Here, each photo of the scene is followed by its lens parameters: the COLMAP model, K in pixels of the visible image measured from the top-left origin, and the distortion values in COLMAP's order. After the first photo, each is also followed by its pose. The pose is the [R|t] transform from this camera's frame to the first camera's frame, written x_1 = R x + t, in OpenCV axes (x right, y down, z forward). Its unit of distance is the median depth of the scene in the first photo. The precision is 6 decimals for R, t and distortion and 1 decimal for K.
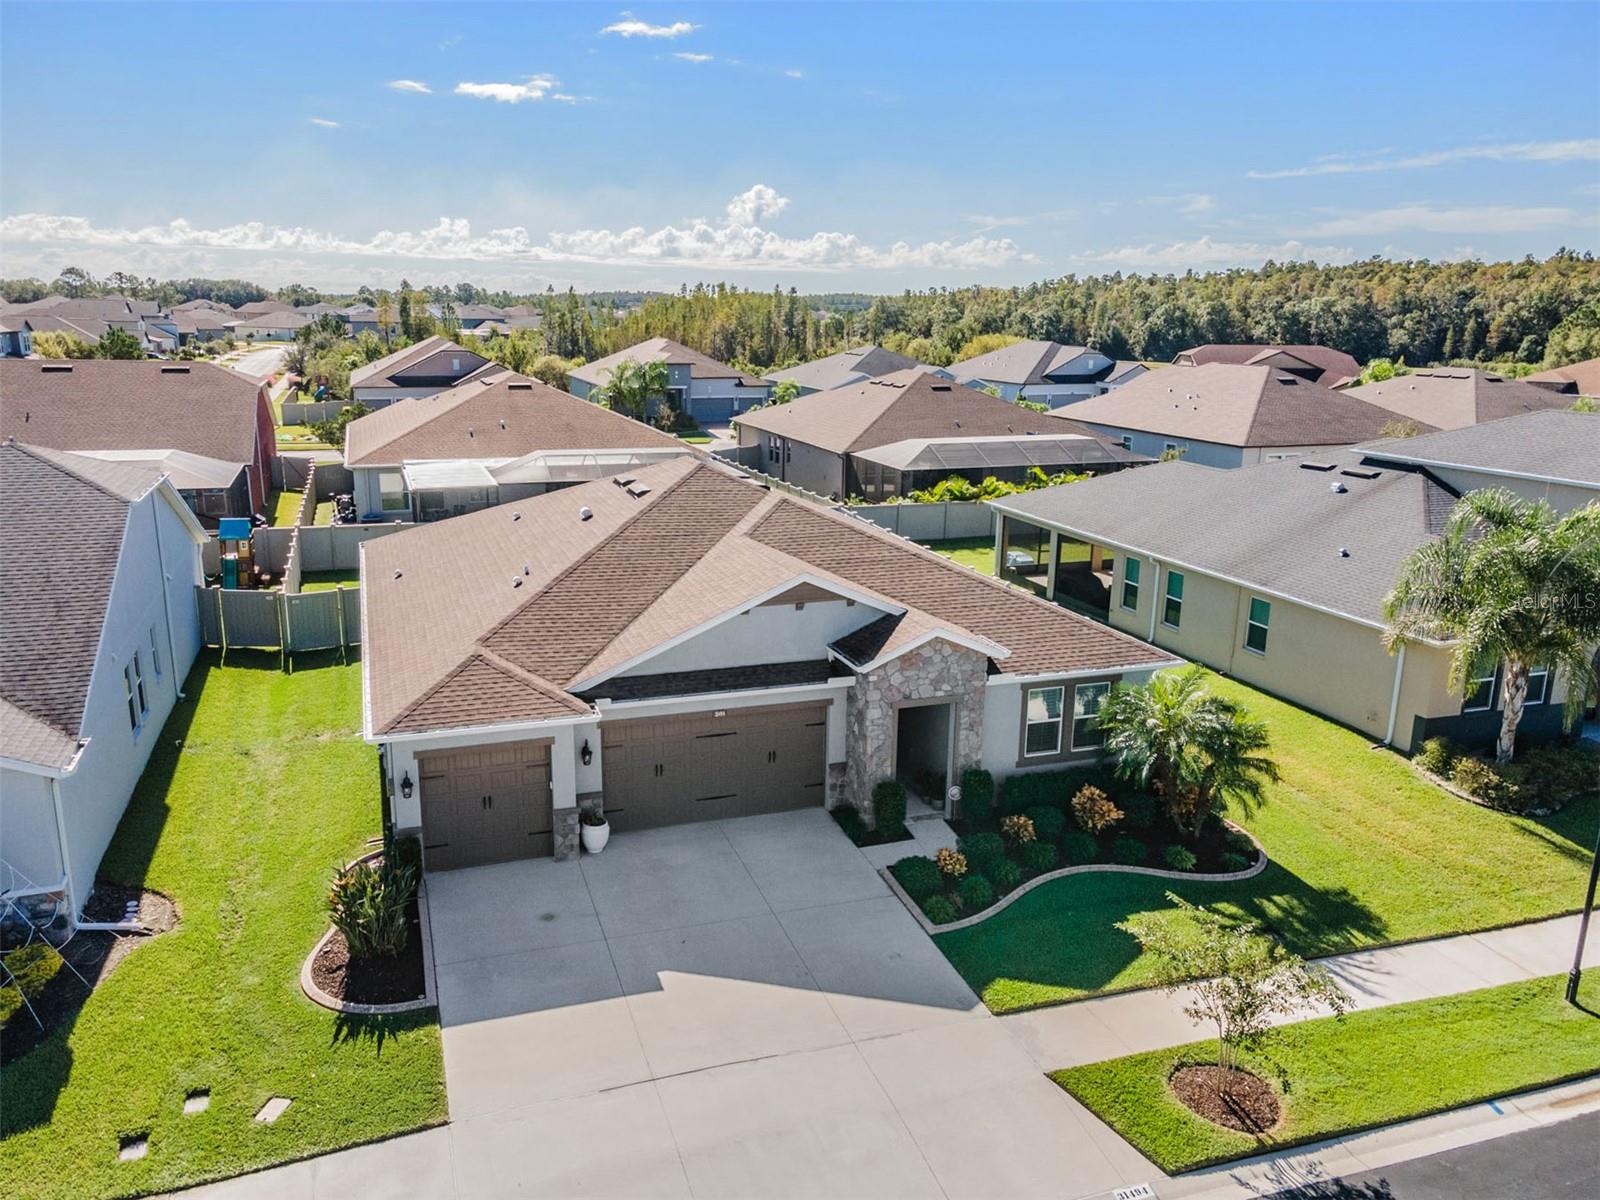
lens RADIAL K [[1196.7, 0, 785.3], [0, 1196.7, 607.5], [0, 0, 1]] dist [0.047019, 0.006721]
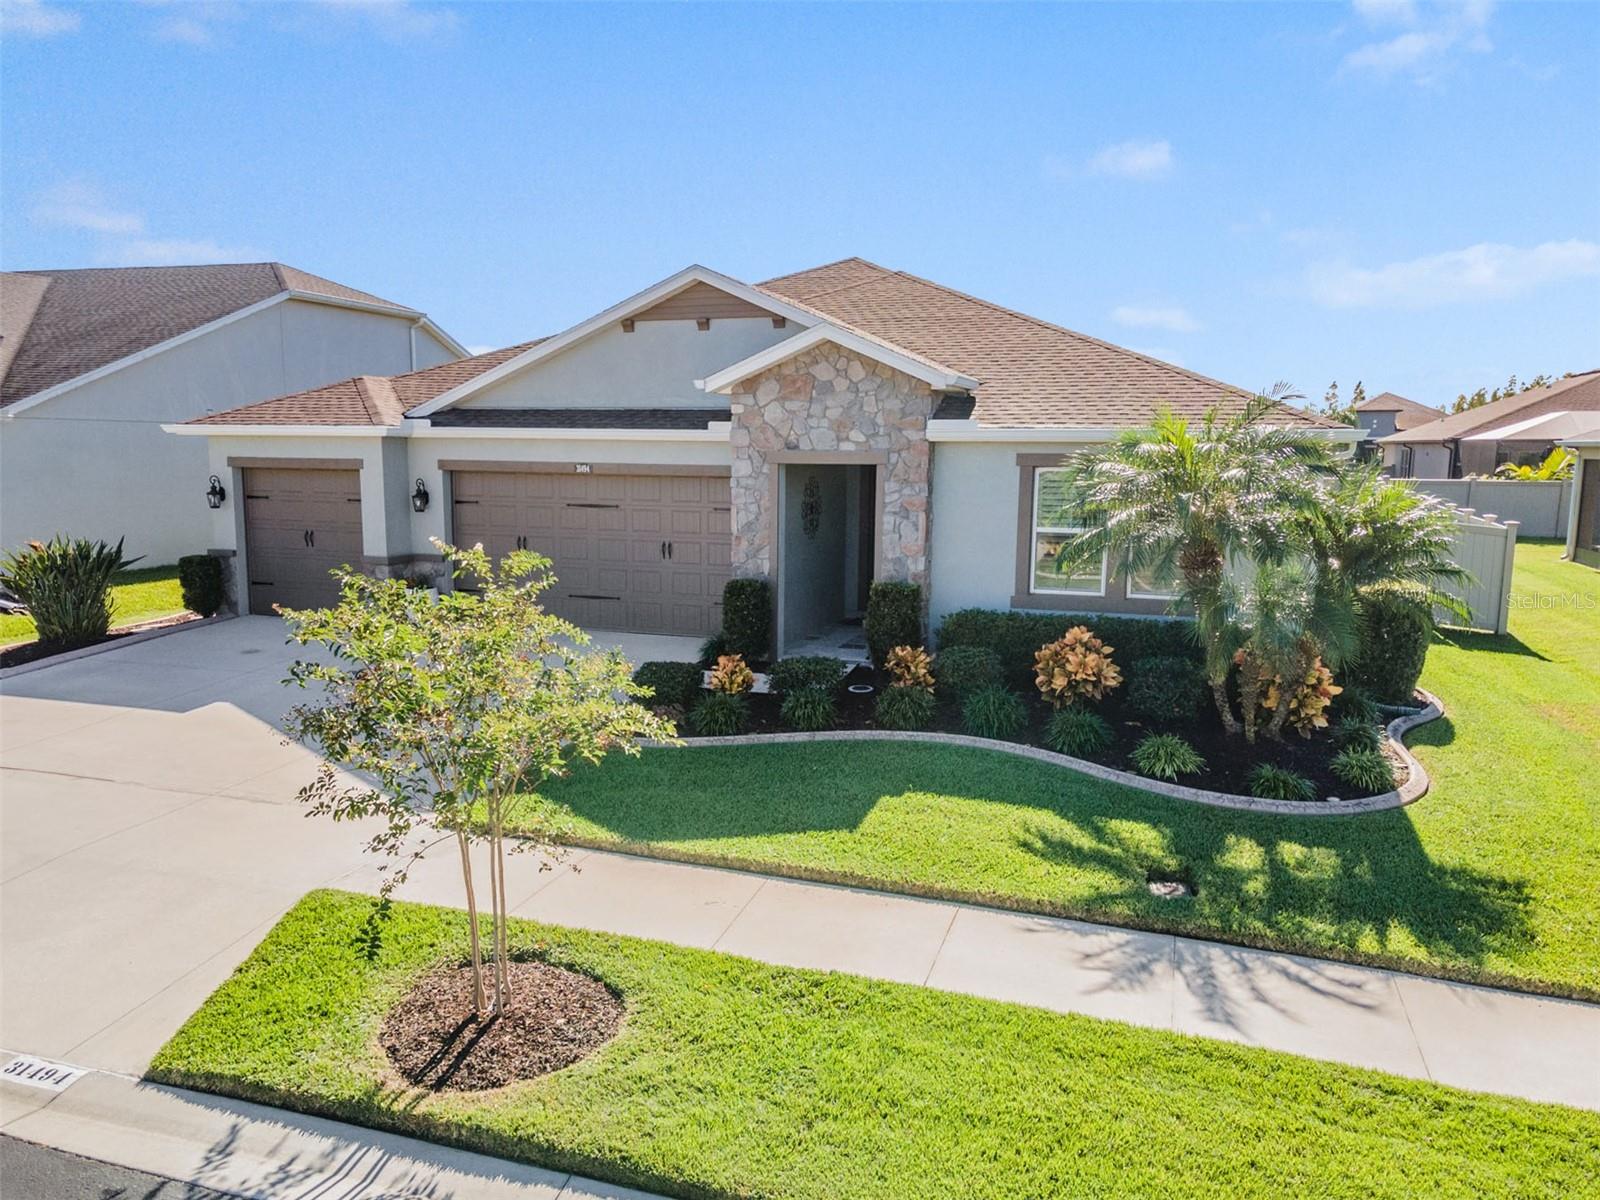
lens RADIAL K [[1196.7, 0, 785.3], [0, 1196.7, 607.5], [0, 0, 1]] dist [0.047019, 0.006721]
pose [[0.787068, 0.080908, -0.611537, 0.495309], [-0.148045, 0.987163, -0.059936, 0.198555], [0.598837, 0.137709, 0.788943, 0.516472]]
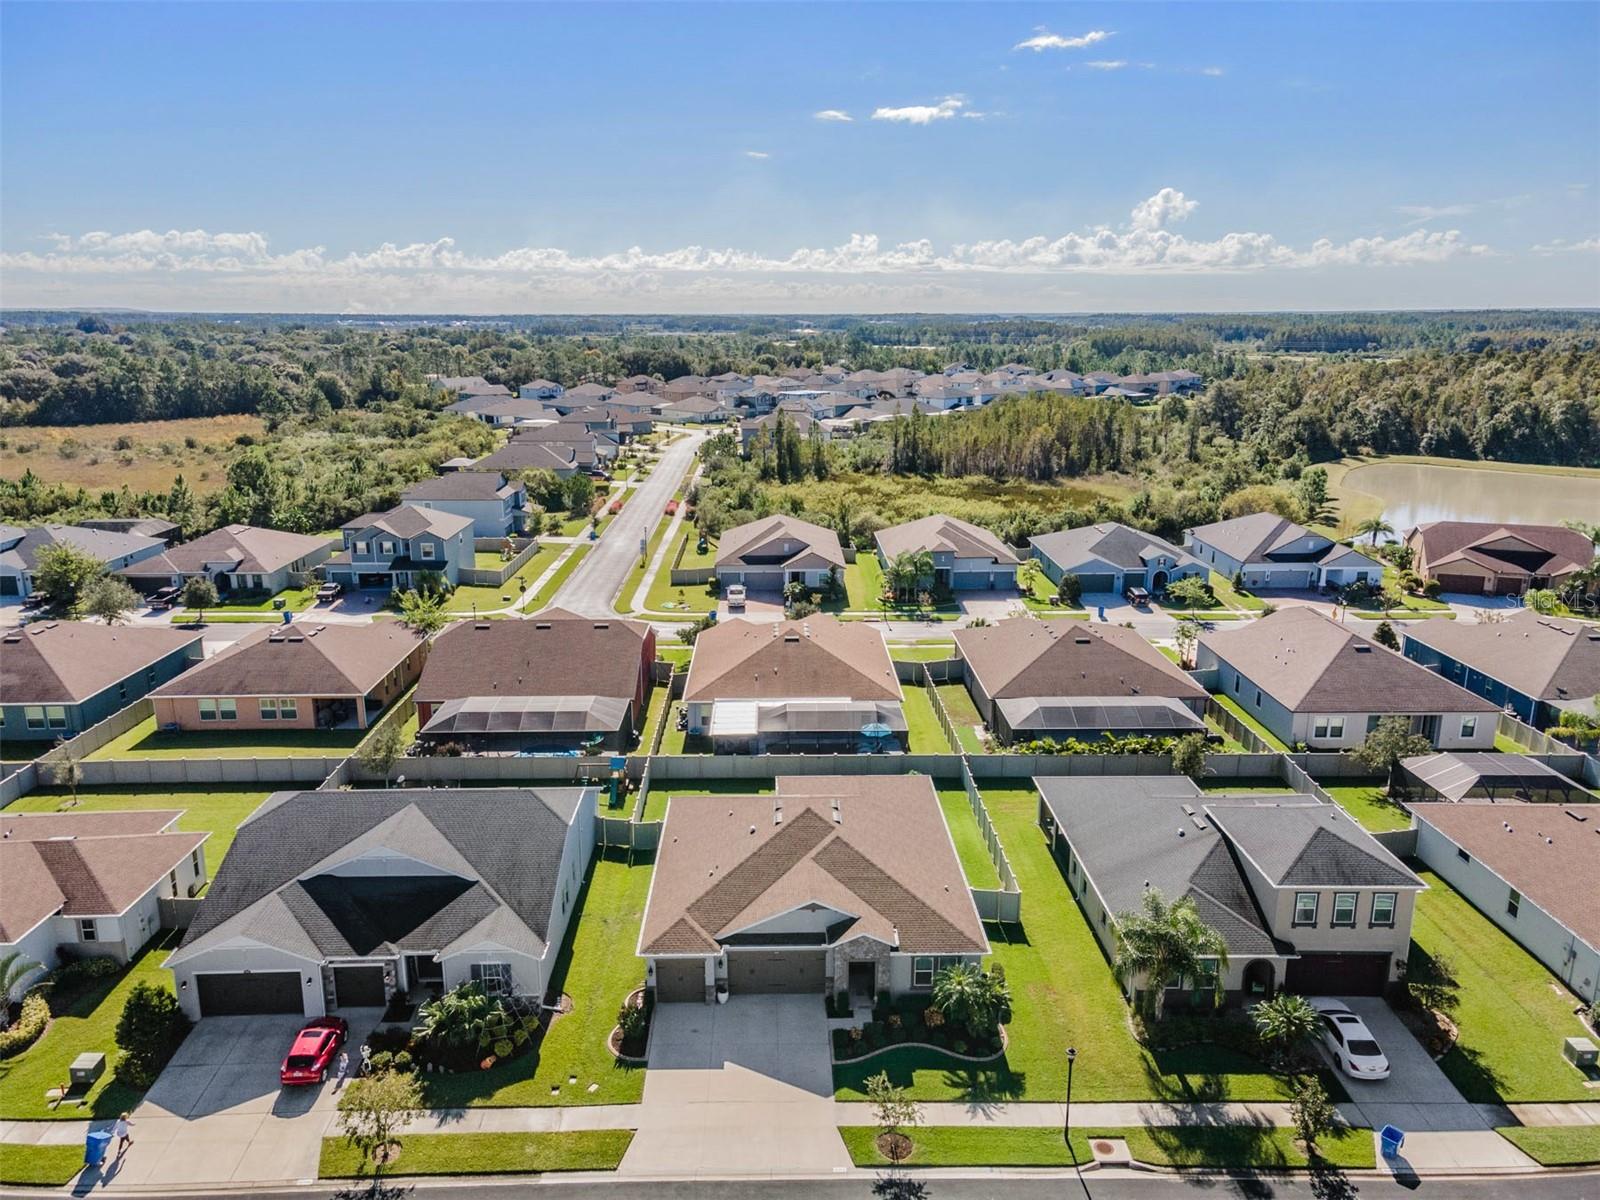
lens RADIAL K [[1140.4, 0, 778.0], [0, 1140.4, 626.8], [0, 0, 1]] dist [0.034189, 0.002775]
pose [[0.947325, 0.062690, -0.314078, 0.633162], [-0.059126, 0.998032, 0.020872, -0.617112], [0.314769, -0.001203, 0.949168, -1.188353]]
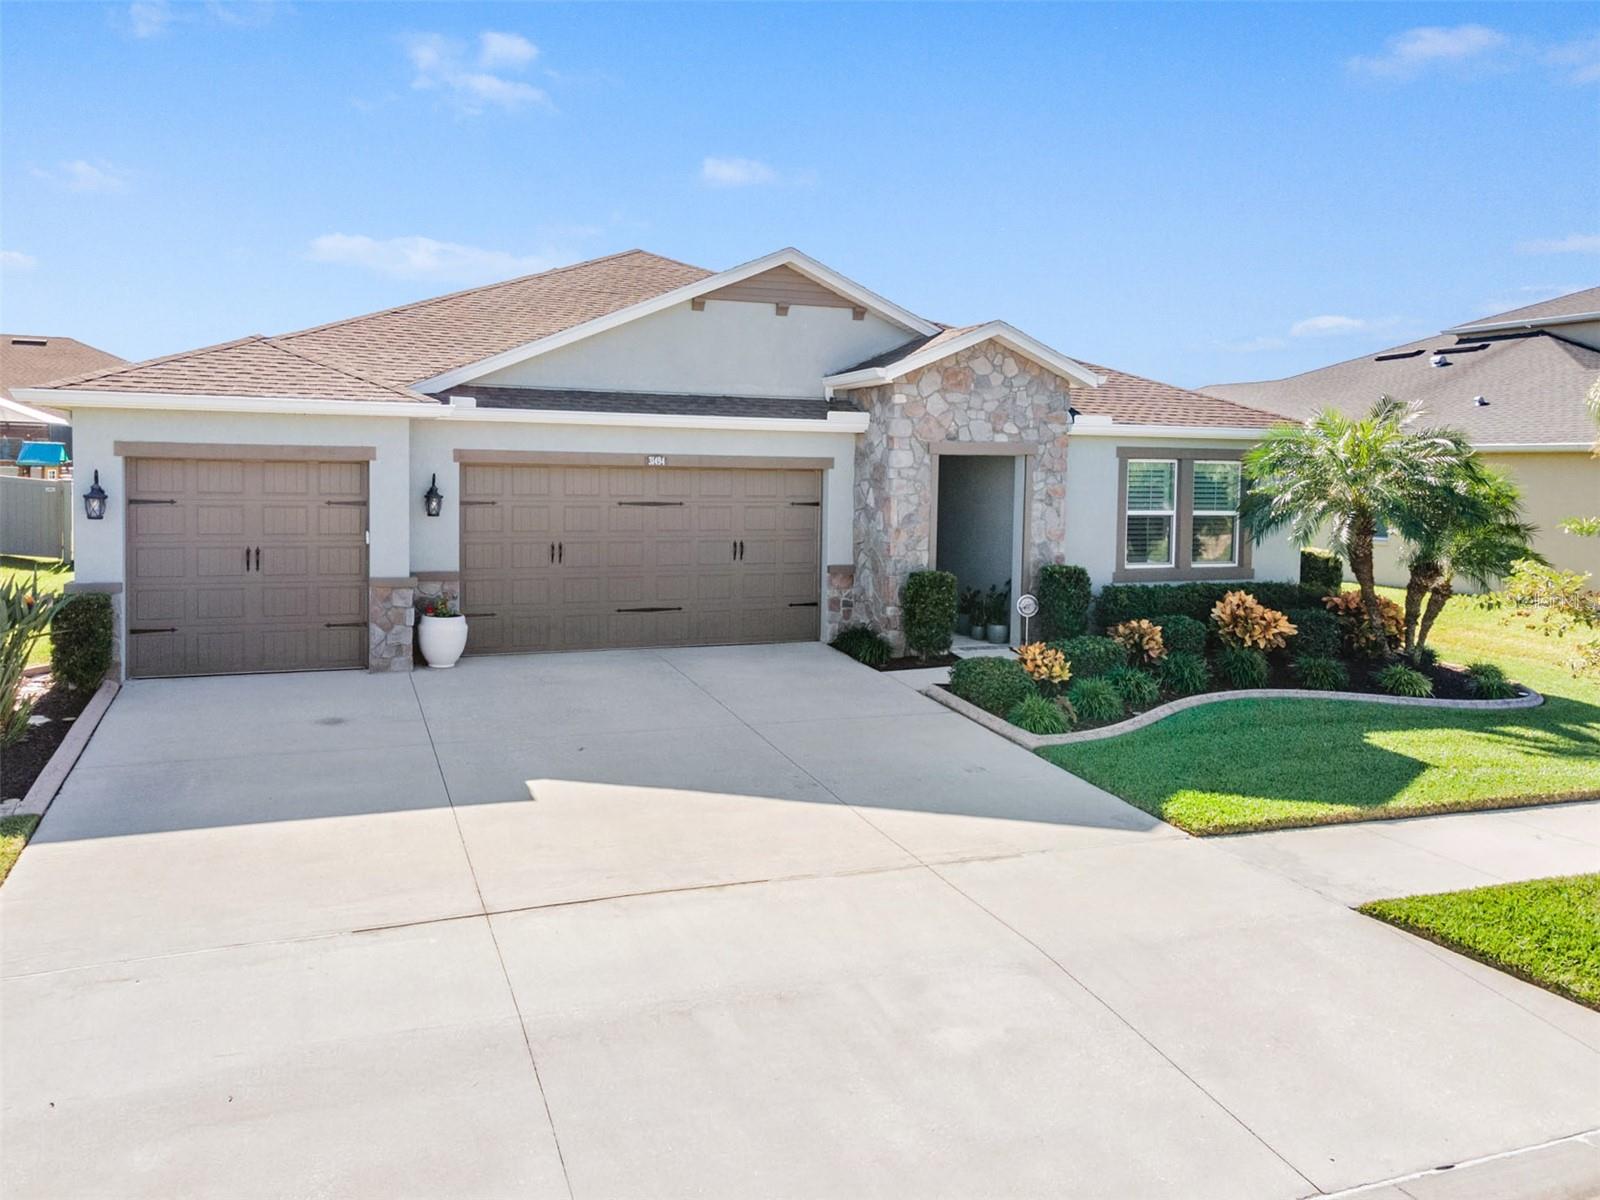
lens RADIAL K [[1202.8, 0, 778.2], [0, 1202.8, 515.5], [0, 0, 1]] dist [0.037622, 0.007589]
pose [[0.999155, 0.003127, 0.040989, -0.016859], [0.004958, 0.980656, -0.195678, 0.242396], [-0.040808, 0.195716, 0.979811, 0.387909]]
